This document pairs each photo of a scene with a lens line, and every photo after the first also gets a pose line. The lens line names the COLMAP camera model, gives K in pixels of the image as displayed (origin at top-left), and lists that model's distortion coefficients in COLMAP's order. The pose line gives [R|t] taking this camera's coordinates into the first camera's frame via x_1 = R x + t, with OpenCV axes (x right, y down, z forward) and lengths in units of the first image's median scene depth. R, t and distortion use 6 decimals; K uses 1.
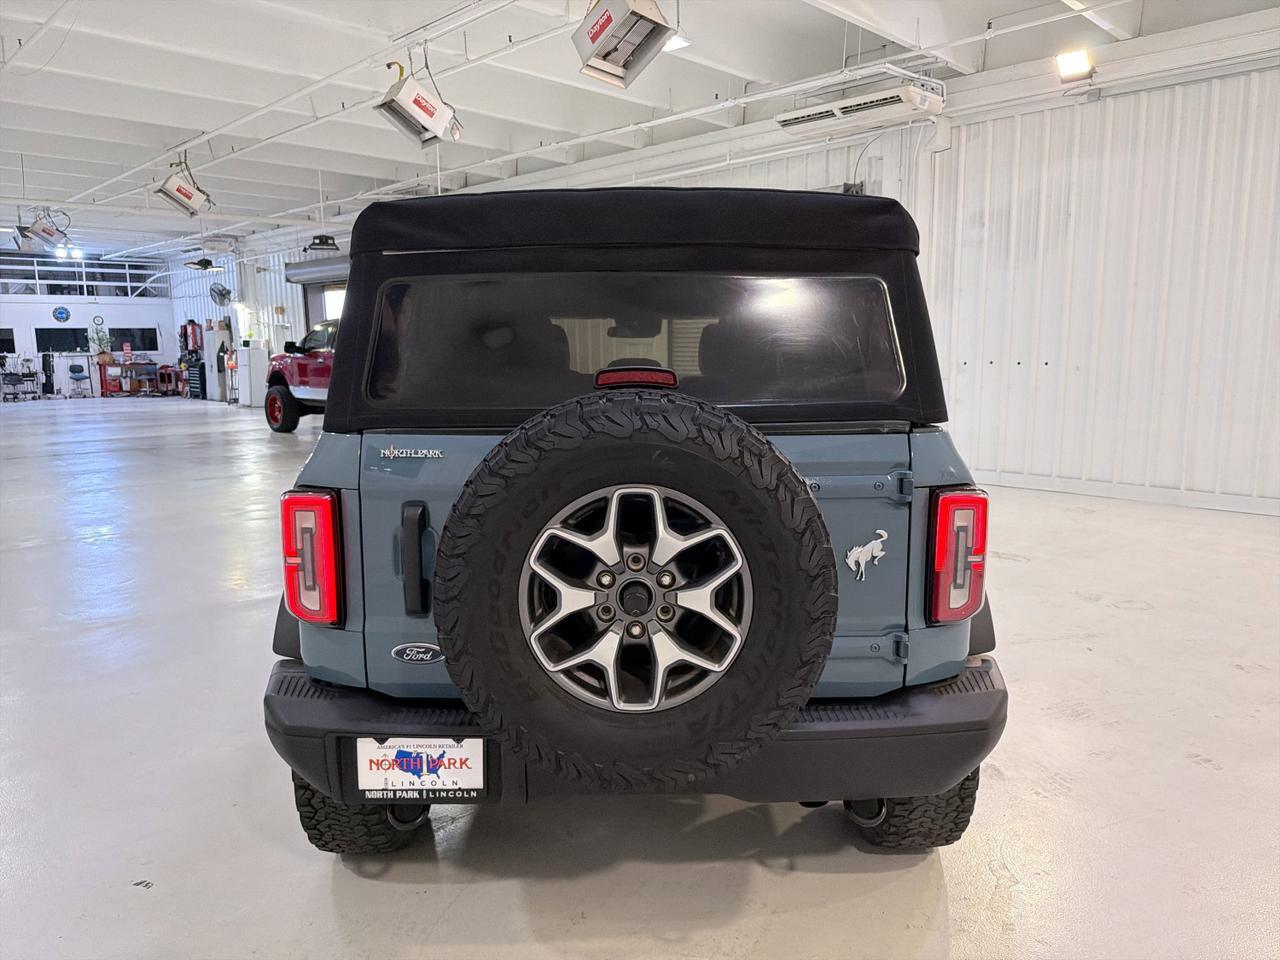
lens RADIAL K [[924.4, 0, 640.0], [0, 924.4, 480.0], [0, 0, 1]] dist [0.051747, -0.072423]
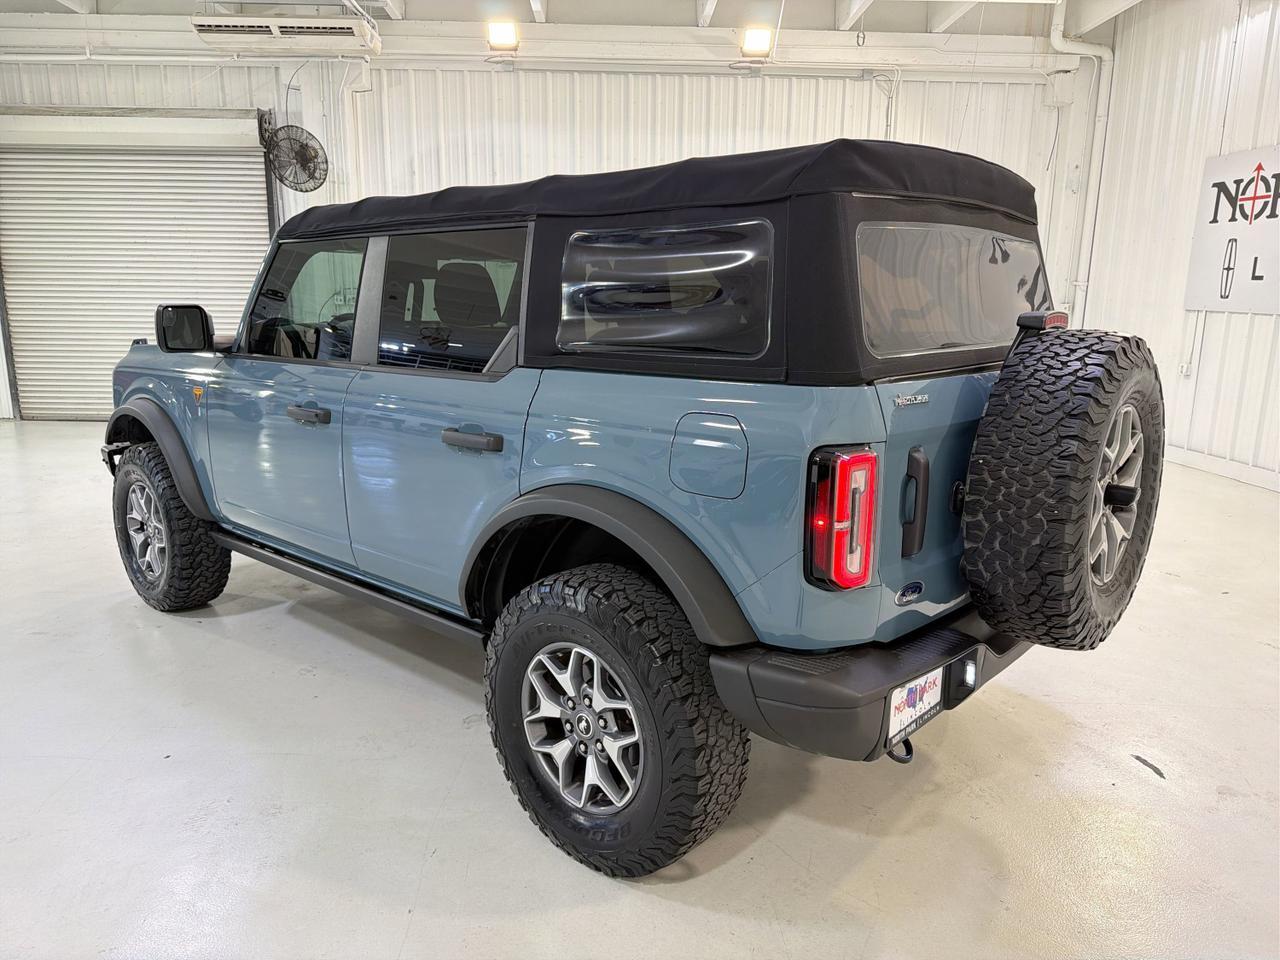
lens RADIAL K [[924.4, 0, 640.0], [0, 924.4, 480.0], [0, 0, 1]] dist [0.051747, -0.072423]
pose [[0.662138, -0.142353, 0.735737, -0.304590], [0.099317, 0.989801, 0.102129, -0.018958], [-0.742771, 0.005447, 0.669523, 0.136722]]
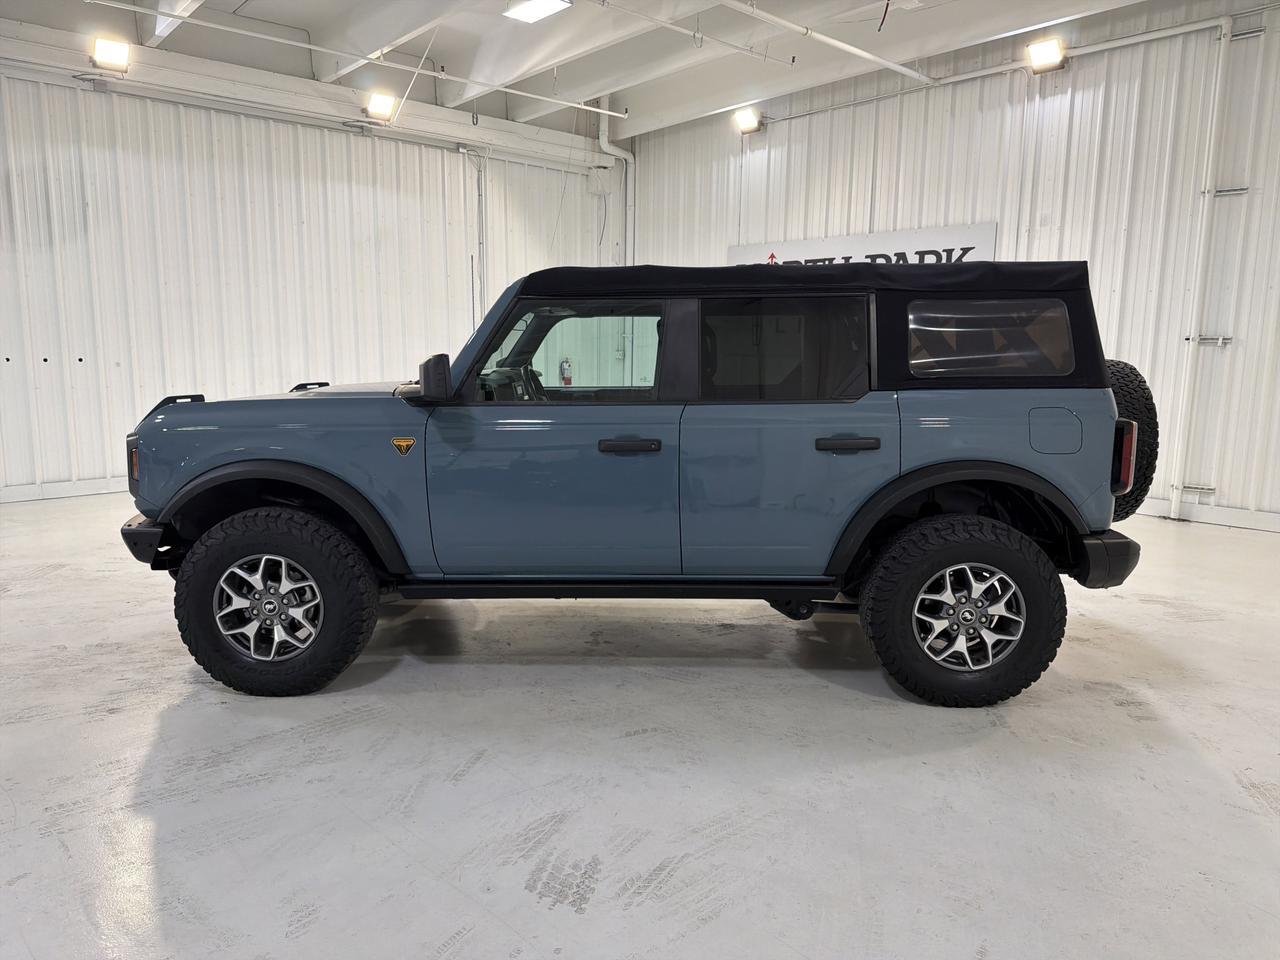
lens RADIAL K [[924.4, 0, 640.0], [0, 924.4, 480.0], [0, 0, 1]] dist [0.051747, -0.072423]
pose [[0.006681, -0.146482, 0.989191, -0.544857], [0.142258, 0.979291, 0.144056, -0.066295], [-0.989807, 0.139758, 0.027381, 0.469973]]
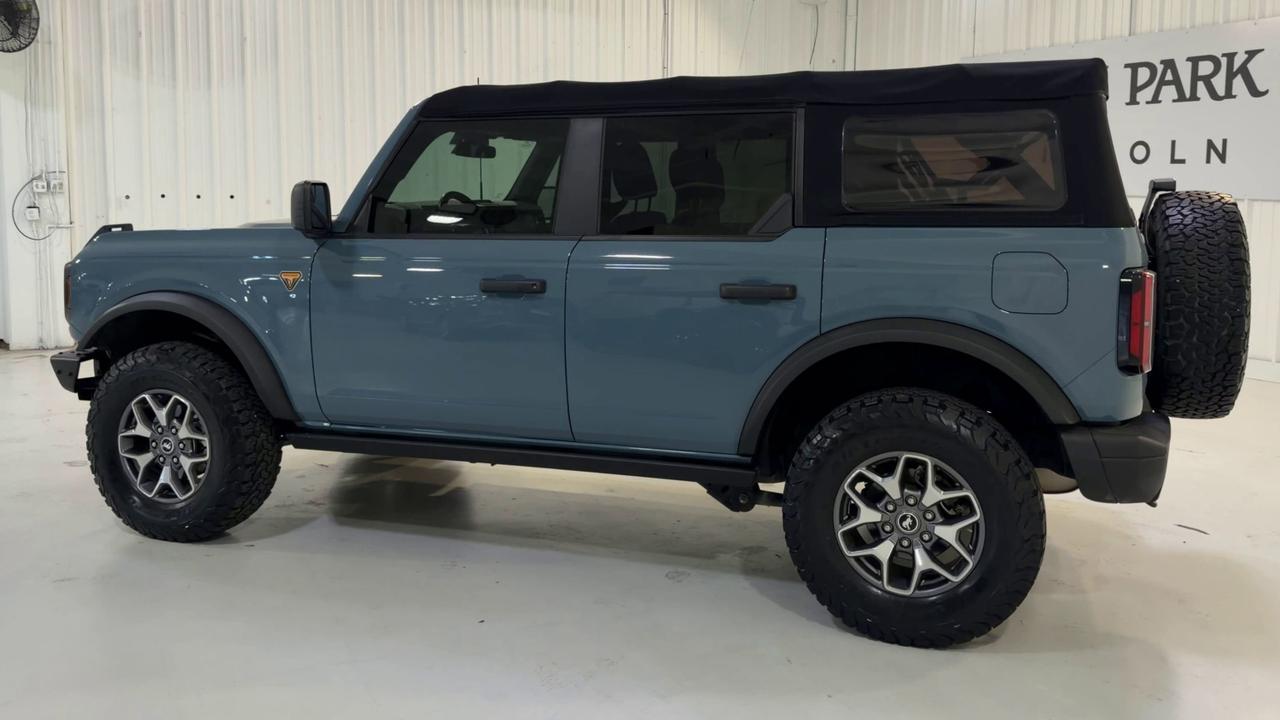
lens RADIAL K [[1120.6, 0, 641.7], [0, 1120.6, 254.7], [0, 0, 1]] dist [0.042868, -0.013367]
pose [[0.318431, -0.058216, 0.946157, -0.527698], [0.134540, 0.990784, 0.015682, -0.033004], [-0.938350, 0.122302, 0.323329, 0.285774]]
